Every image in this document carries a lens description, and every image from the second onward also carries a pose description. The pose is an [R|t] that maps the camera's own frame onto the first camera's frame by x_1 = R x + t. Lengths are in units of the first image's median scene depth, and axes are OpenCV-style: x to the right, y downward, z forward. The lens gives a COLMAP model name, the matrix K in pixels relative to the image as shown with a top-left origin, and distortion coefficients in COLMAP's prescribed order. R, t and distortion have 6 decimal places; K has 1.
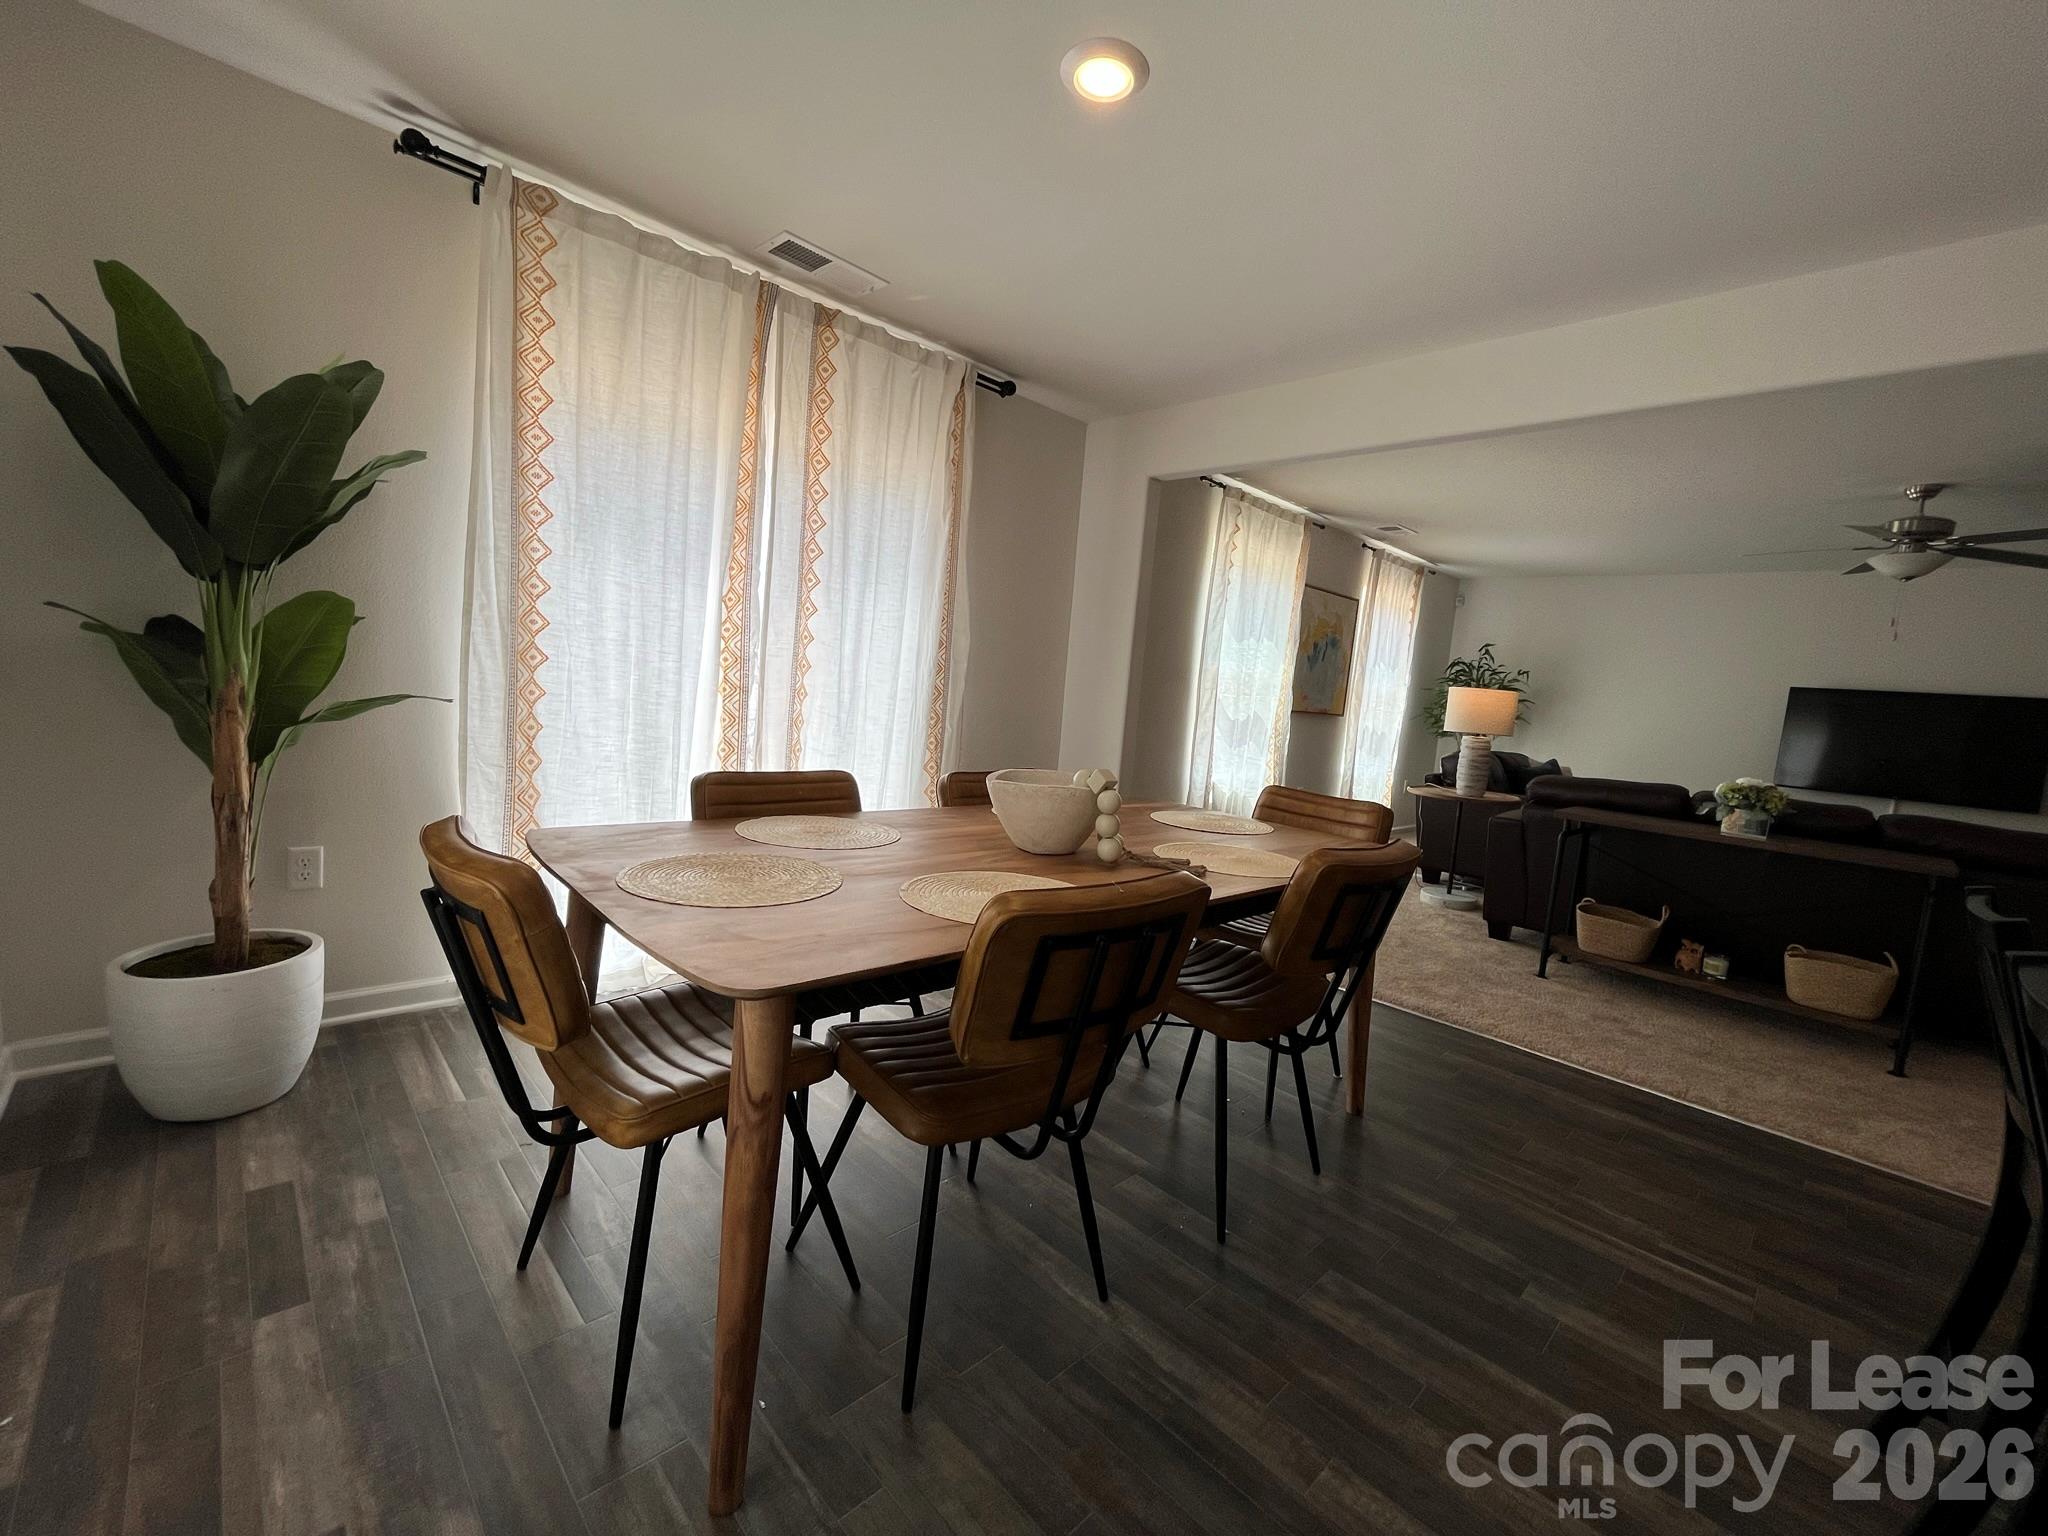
lens RADIAL K [[841.8, 0, 1033.8], [0, 841.8, 764.6], [0, 0, 1]] dist [0.016700, 0.000335]
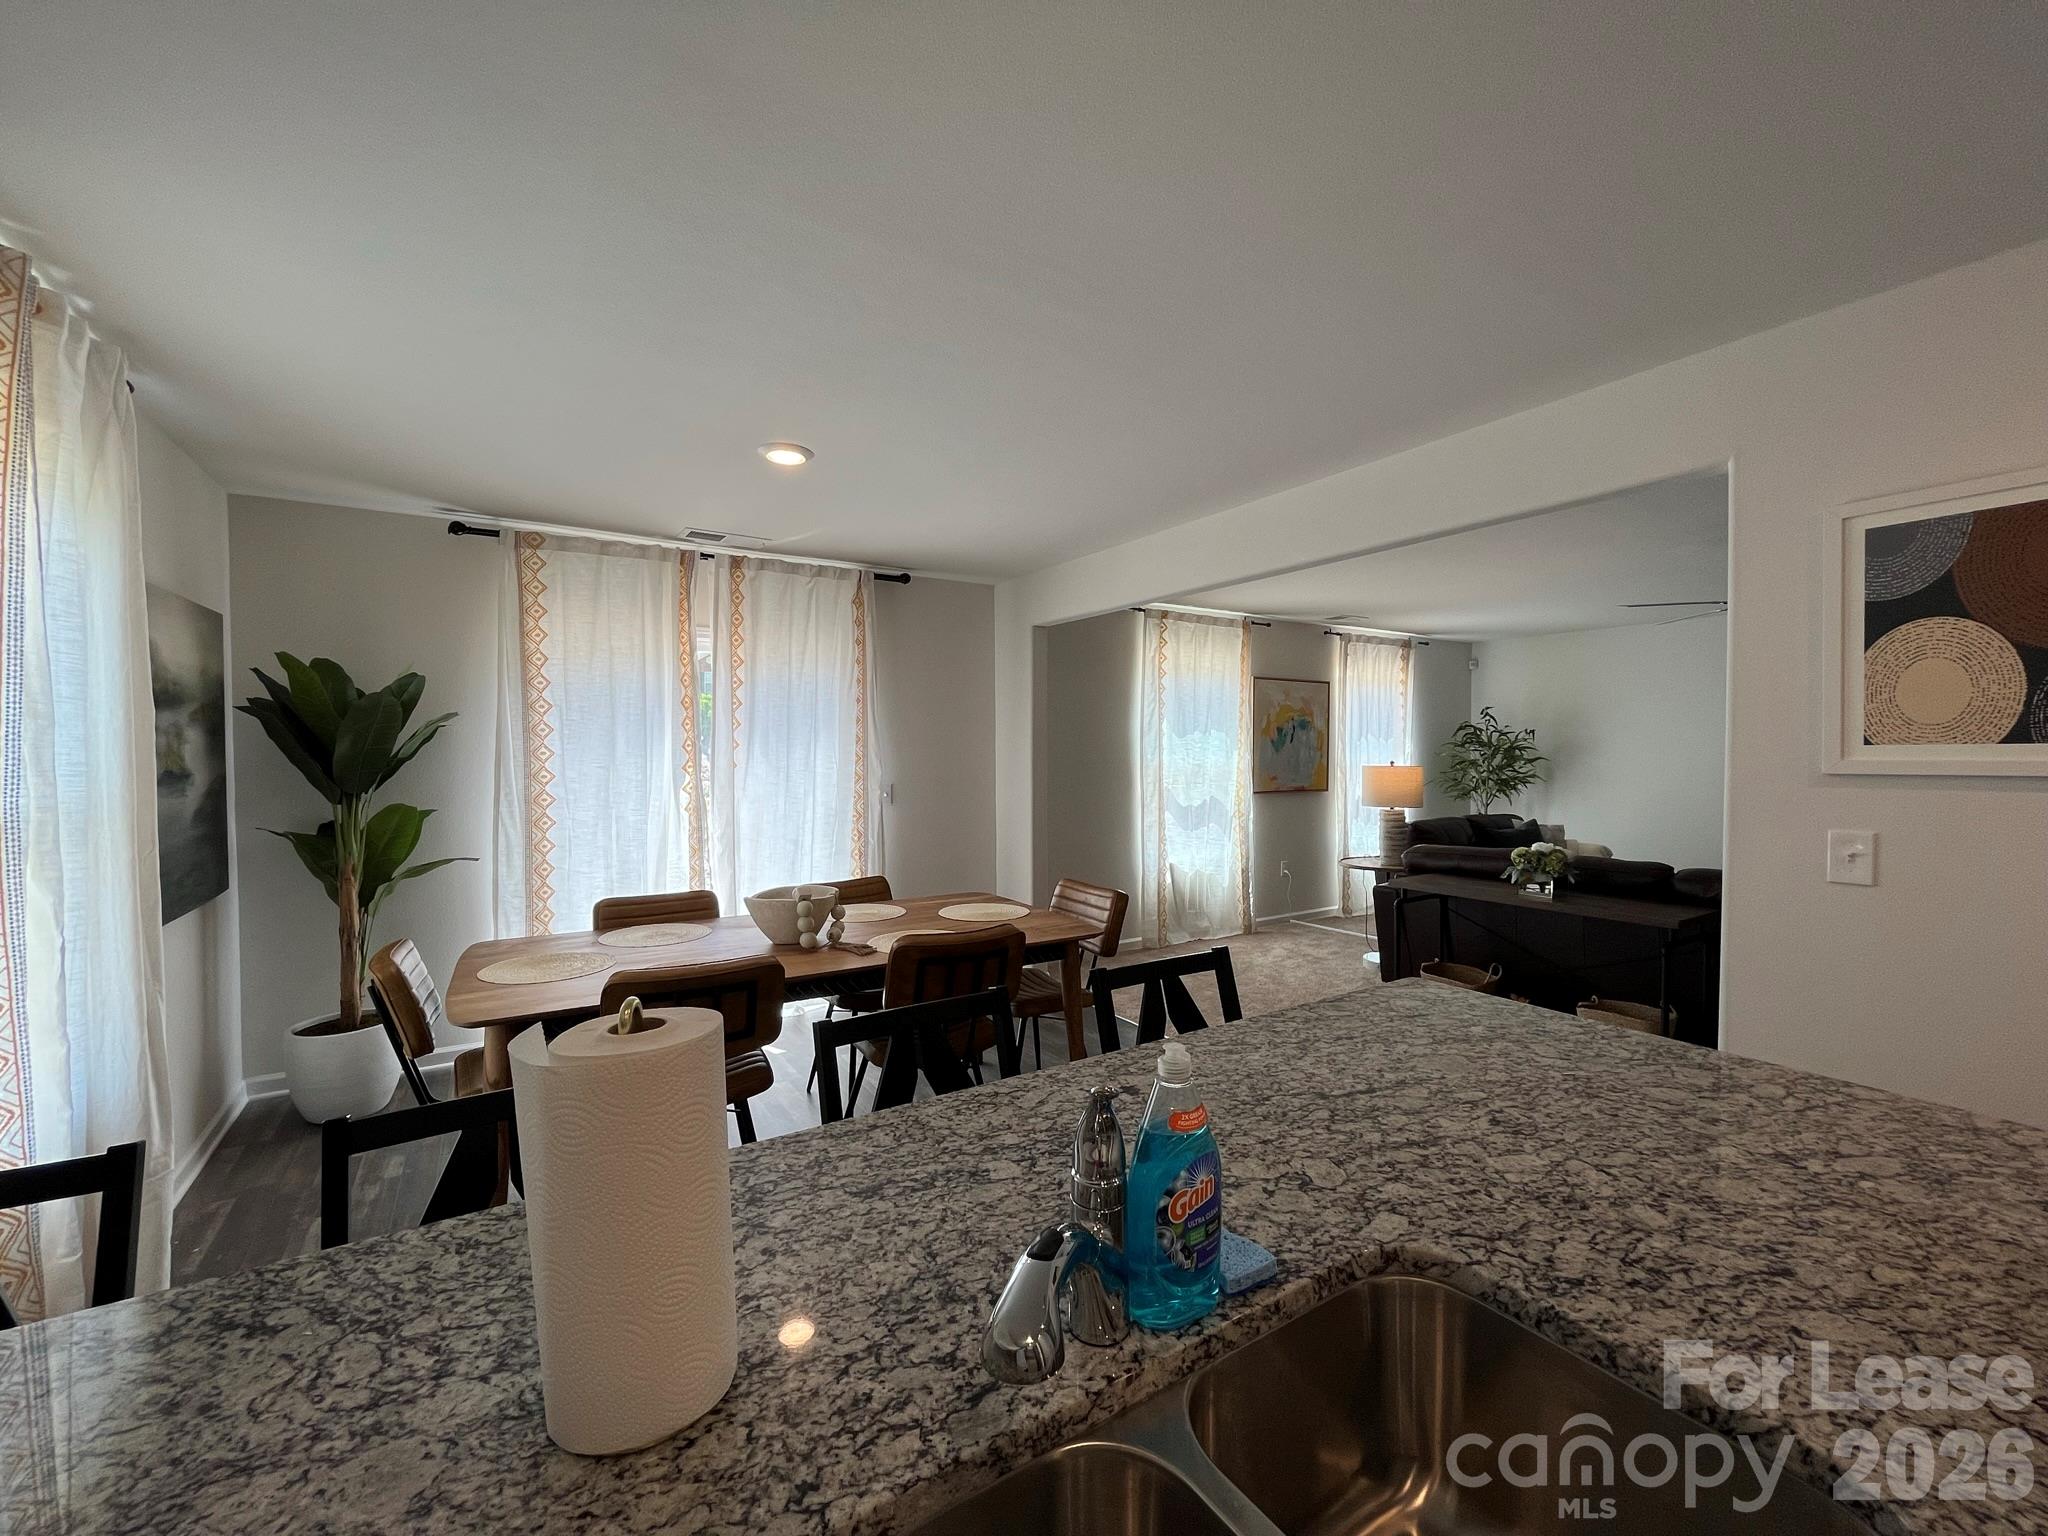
lens RADIAL K [[841.8, 0, 1031.2], [0, 841.8, 768.4], [0, 0, 1]] dist [0.016700, 0.000335]
pose [[0.975362, -0.080292, -0.205479, 0.582370], [0.062694, 0.993896, -0.090779, -0.031245], [0.211513, 0.075660, 0.974442, -0.299723]]
